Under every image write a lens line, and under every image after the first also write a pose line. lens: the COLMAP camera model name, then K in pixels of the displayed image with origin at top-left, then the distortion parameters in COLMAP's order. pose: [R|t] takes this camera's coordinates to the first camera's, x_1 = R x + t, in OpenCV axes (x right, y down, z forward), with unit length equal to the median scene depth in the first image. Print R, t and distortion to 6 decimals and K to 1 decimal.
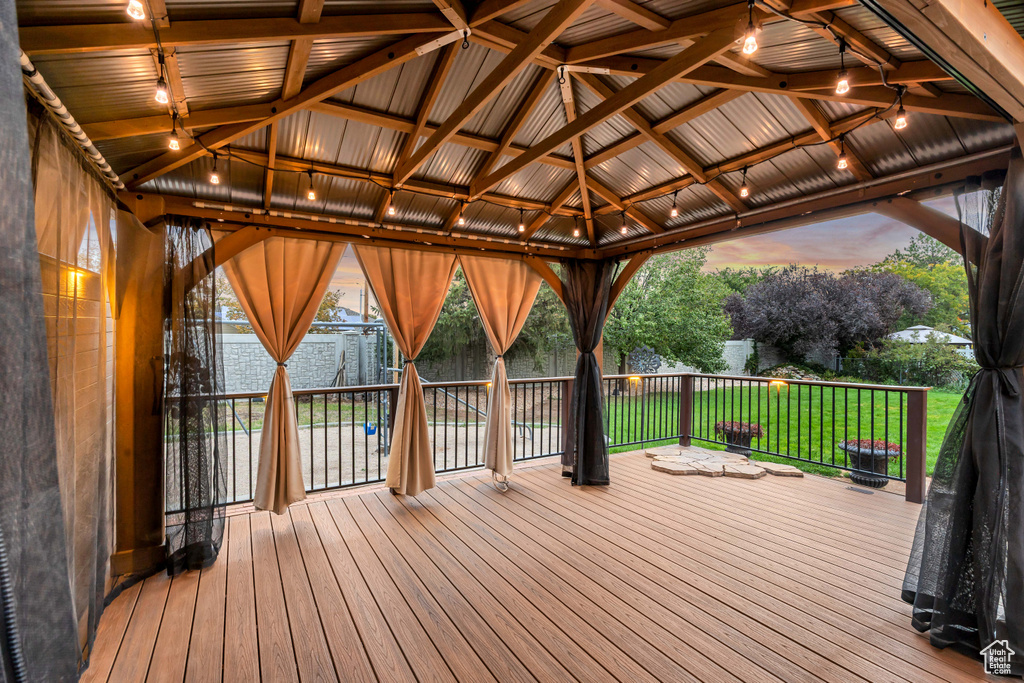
lens RADIAL K [[446.5, 0, 510.8], [0, 446.5, 343.3], [0, 0, 1]] dist [-0.013001, 0.000339]
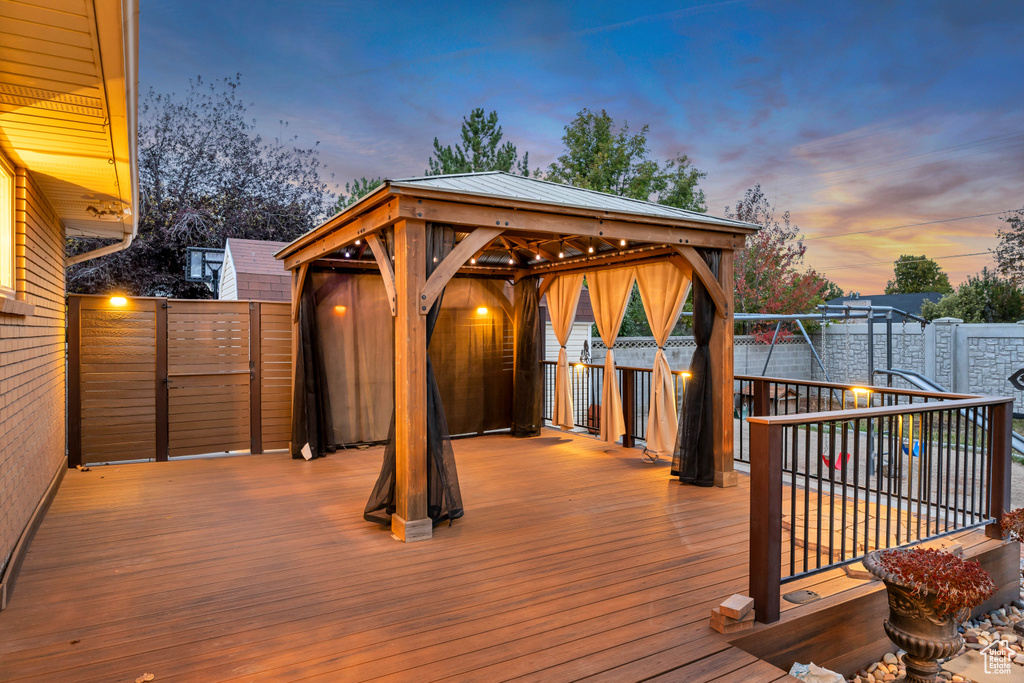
lens RADIAL K [[646.4, 0, 526.3], [0, 646.4, 344.5], [0, 0, 1]] dist [-0.000274, -0.001729]
pose [[0.023365, 0.018600, -0.999554, 1.866223], [-0.004211, 0.999820, 0.018506, -0.009450], [0.999718, 0.003777, 0.023439, 0.721162]]
